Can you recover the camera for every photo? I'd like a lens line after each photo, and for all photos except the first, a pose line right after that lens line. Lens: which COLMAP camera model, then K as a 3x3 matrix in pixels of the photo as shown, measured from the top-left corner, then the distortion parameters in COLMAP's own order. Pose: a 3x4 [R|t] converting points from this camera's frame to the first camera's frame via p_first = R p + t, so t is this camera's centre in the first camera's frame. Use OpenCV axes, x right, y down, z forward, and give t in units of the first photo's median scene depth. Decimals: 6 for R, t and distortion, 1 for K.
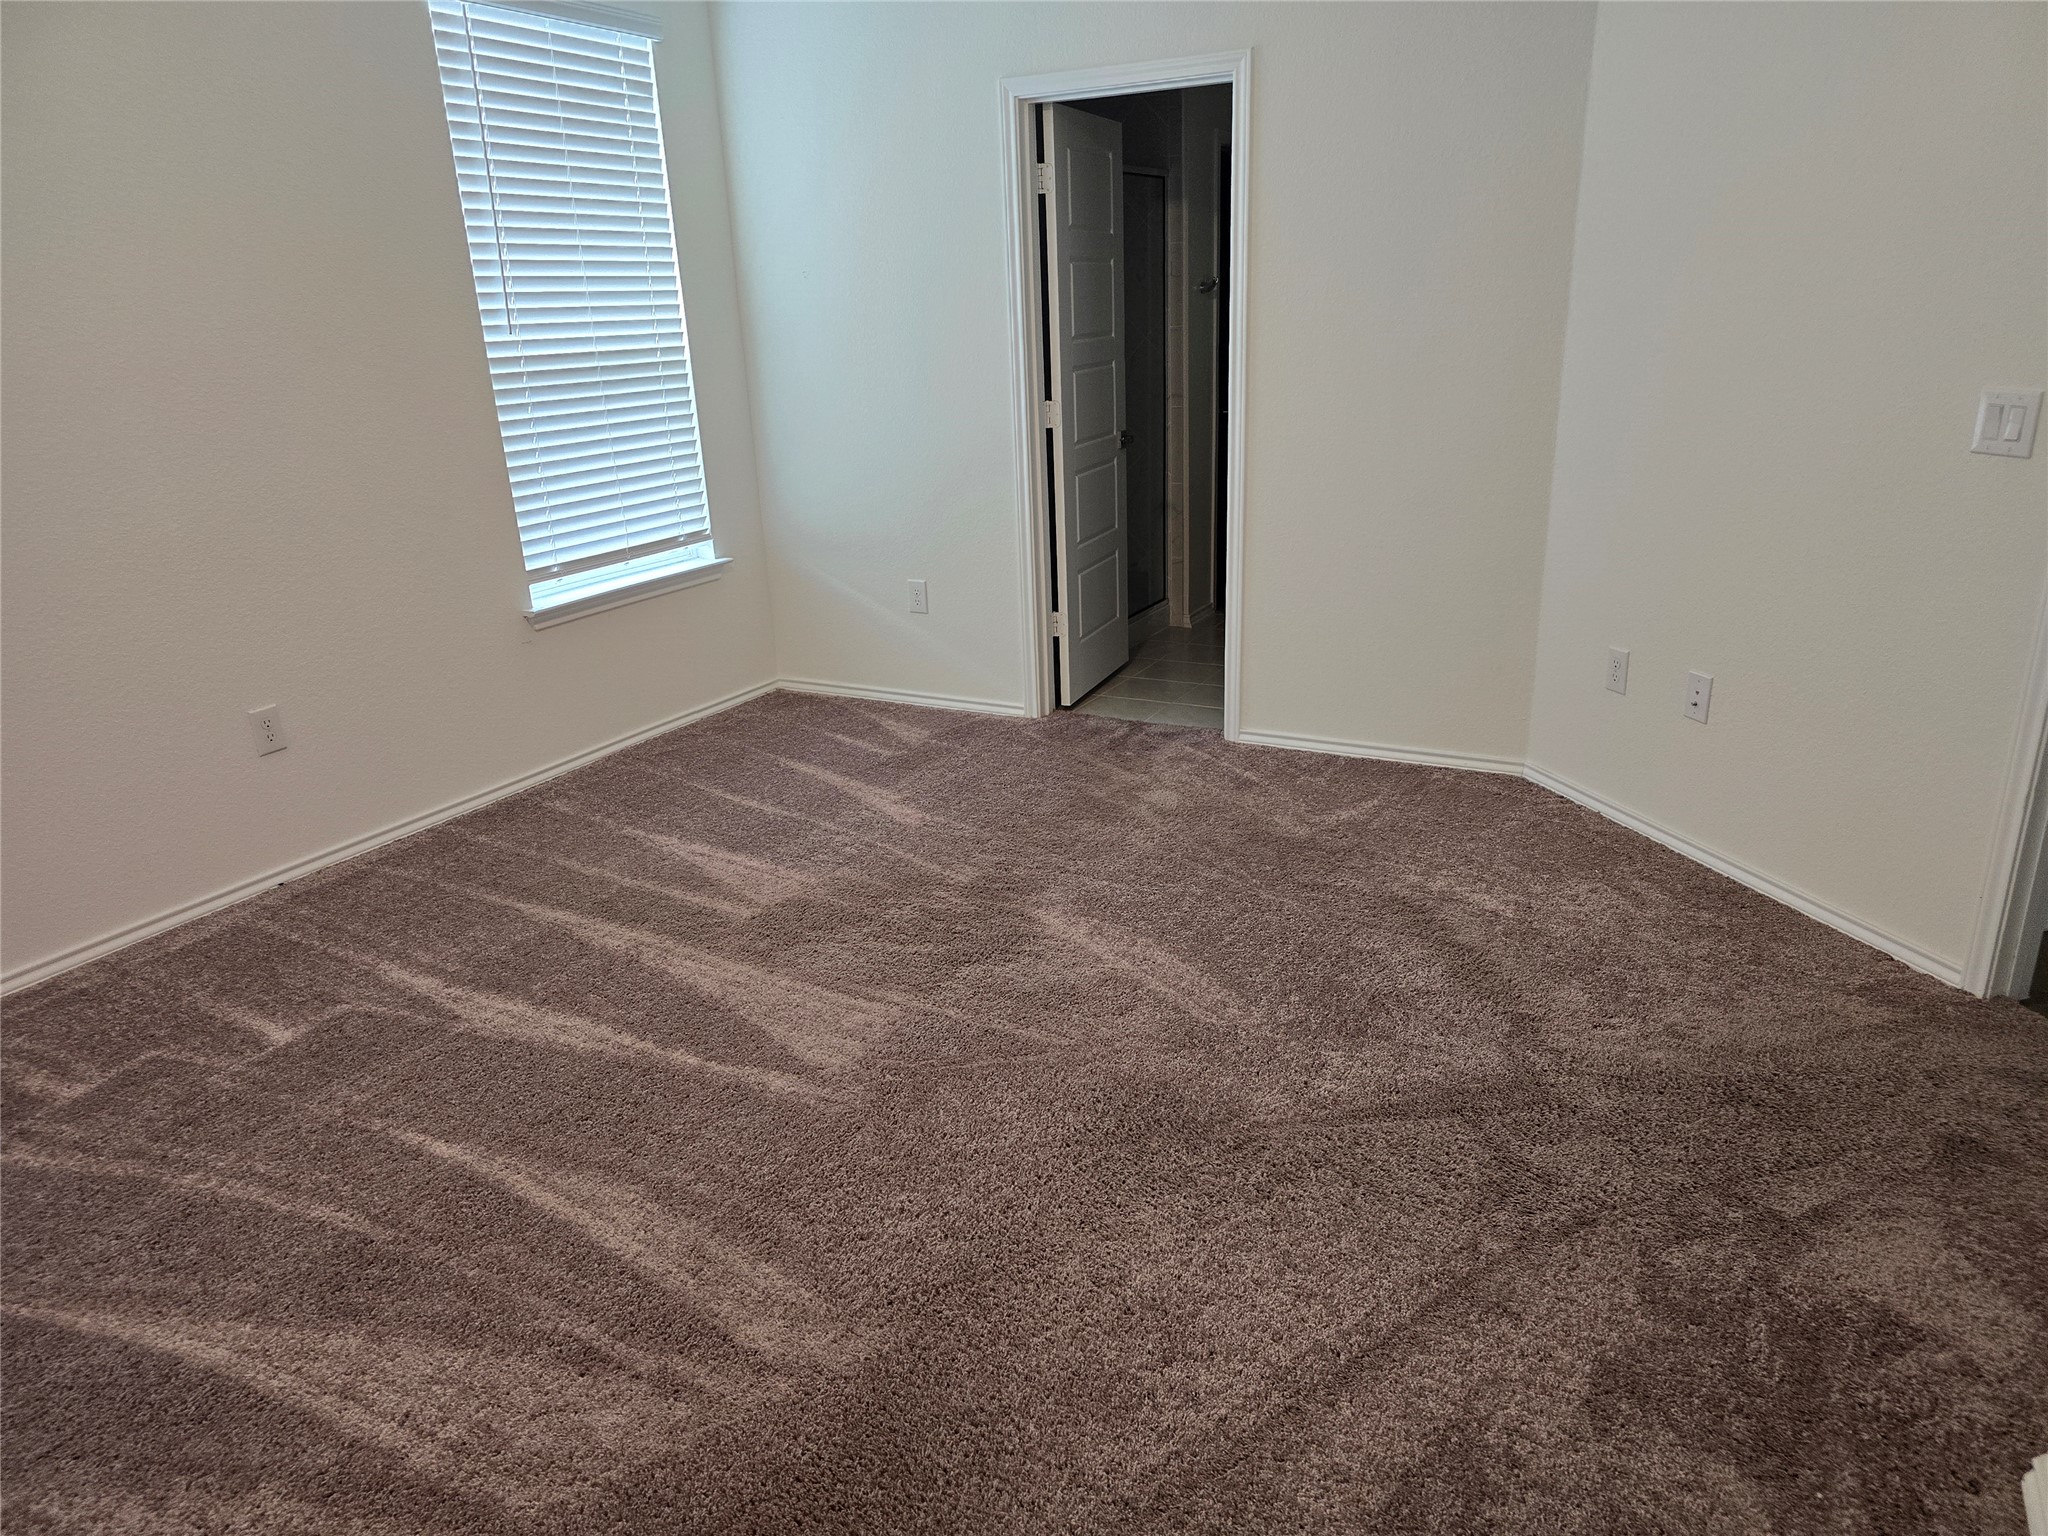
lens RADIAL K [[1356.6, 0, 1014.9], [0, 1356.6, 763.1], [0, 0, 1]] dist [0.024964, -0.003200]
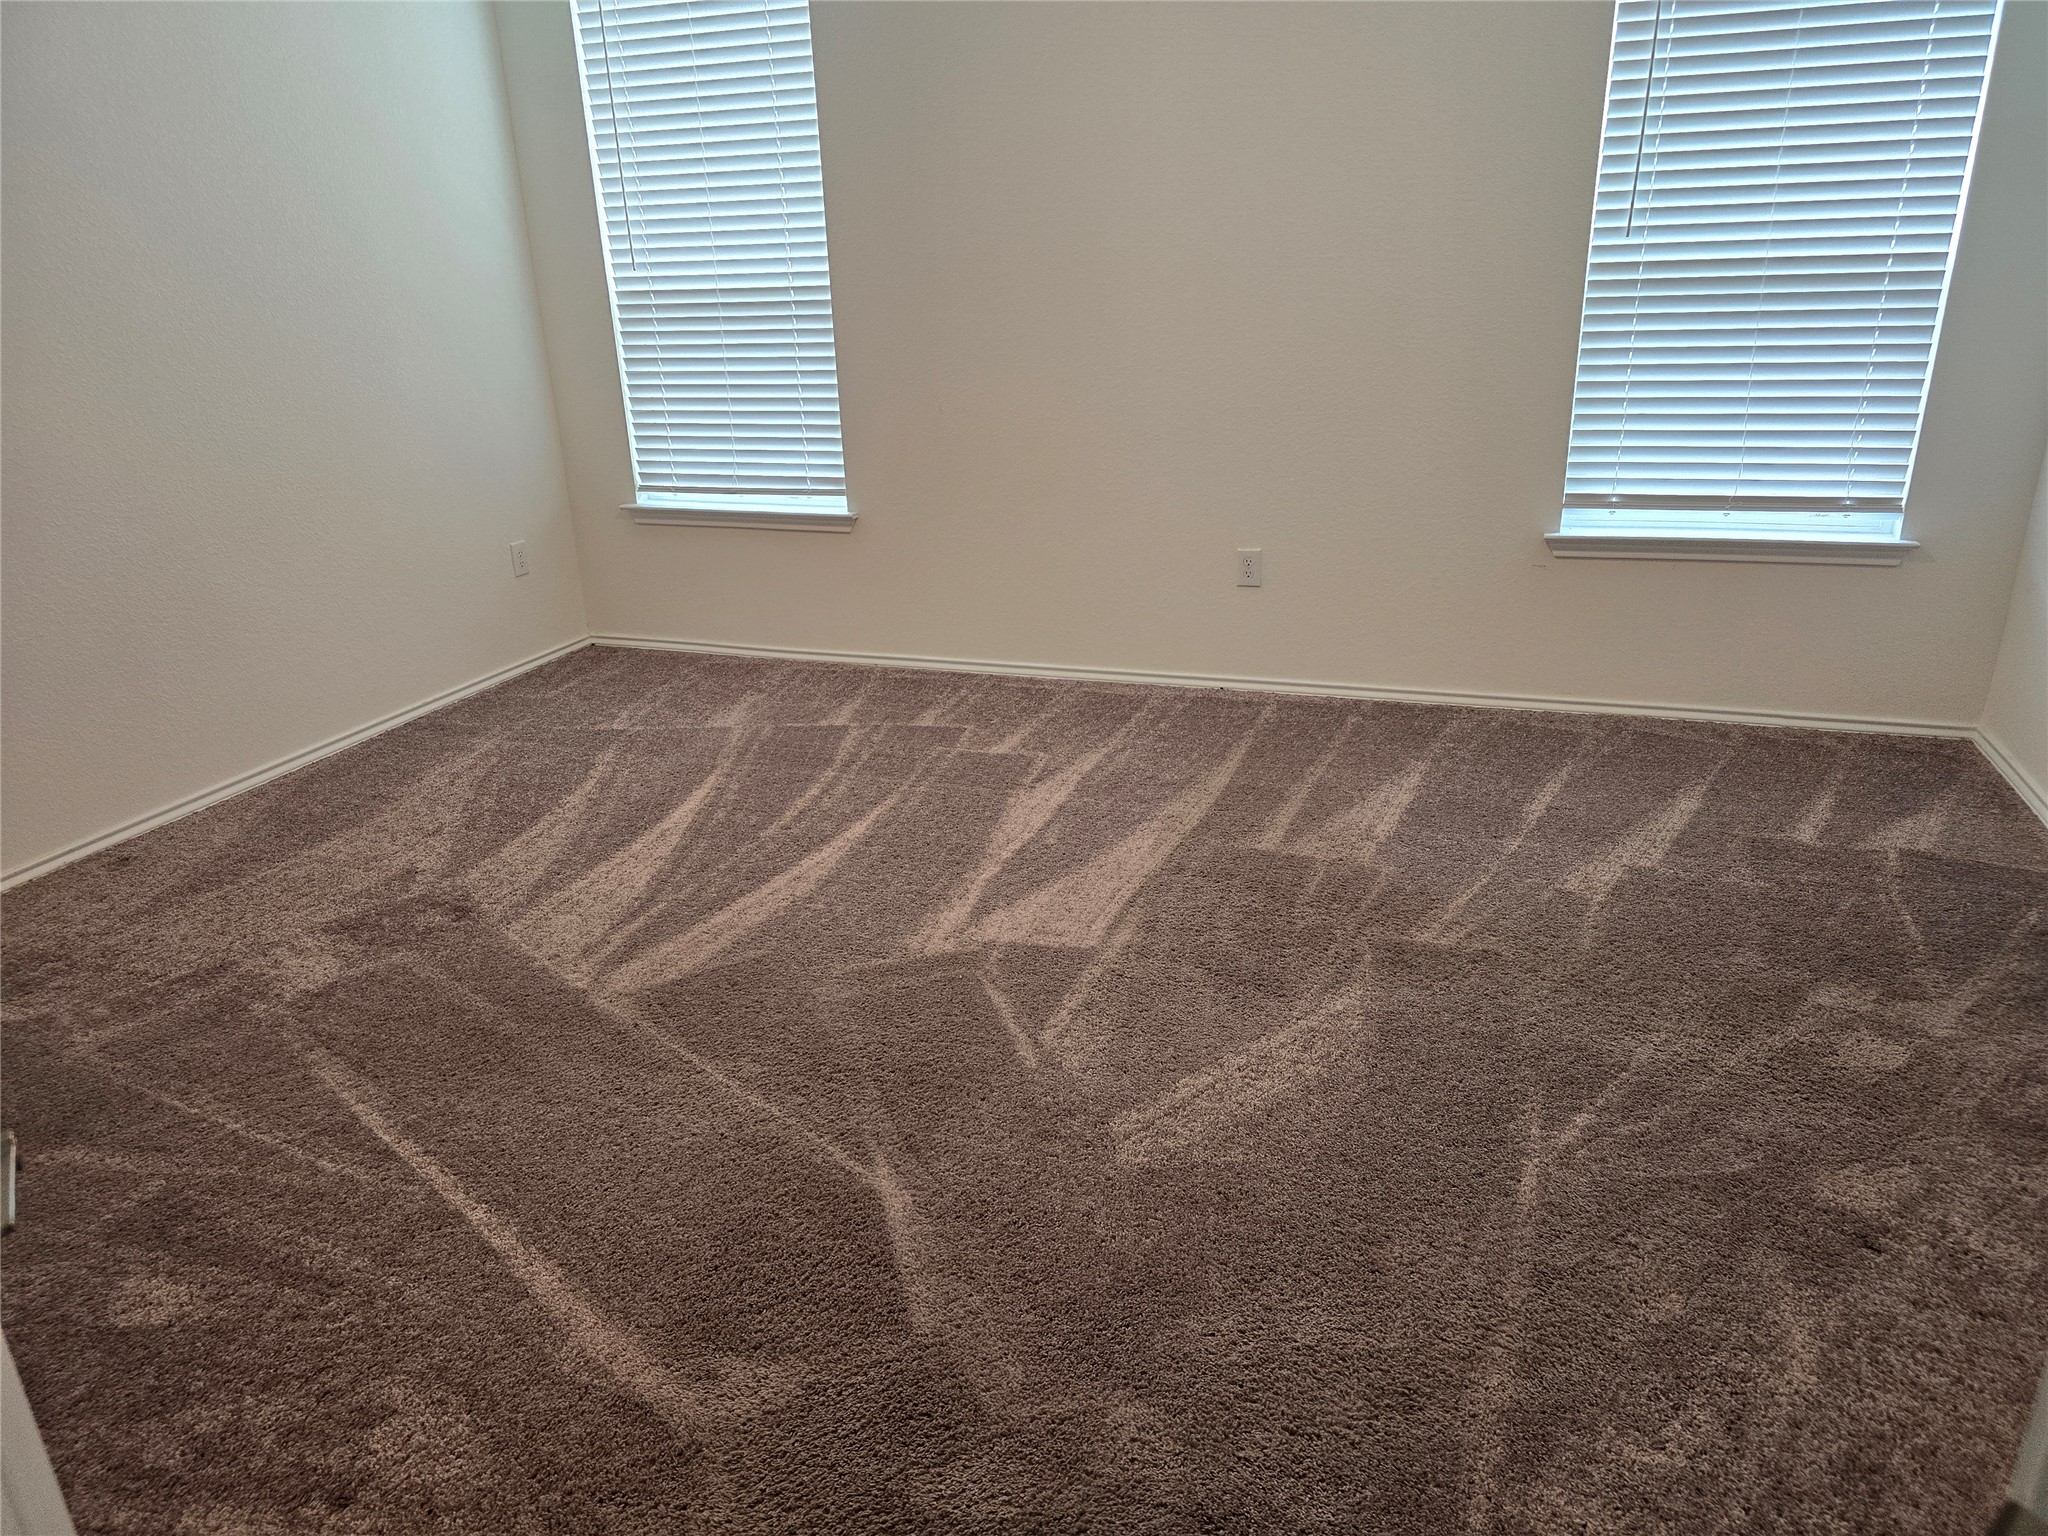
lens RADIAL K [[1356.6, 0, 1010.5], [0, 1356.6, 779.9], [0, 0, 1]] dist [0.024964, -0.003200]
pose [[0.175984, 0.386839, -0.905199, 0.570391], [-0.286864, 0.899793, 0.328758, -0.181569], [0.941668, 0.201813, 0.269319, 0.464392]]
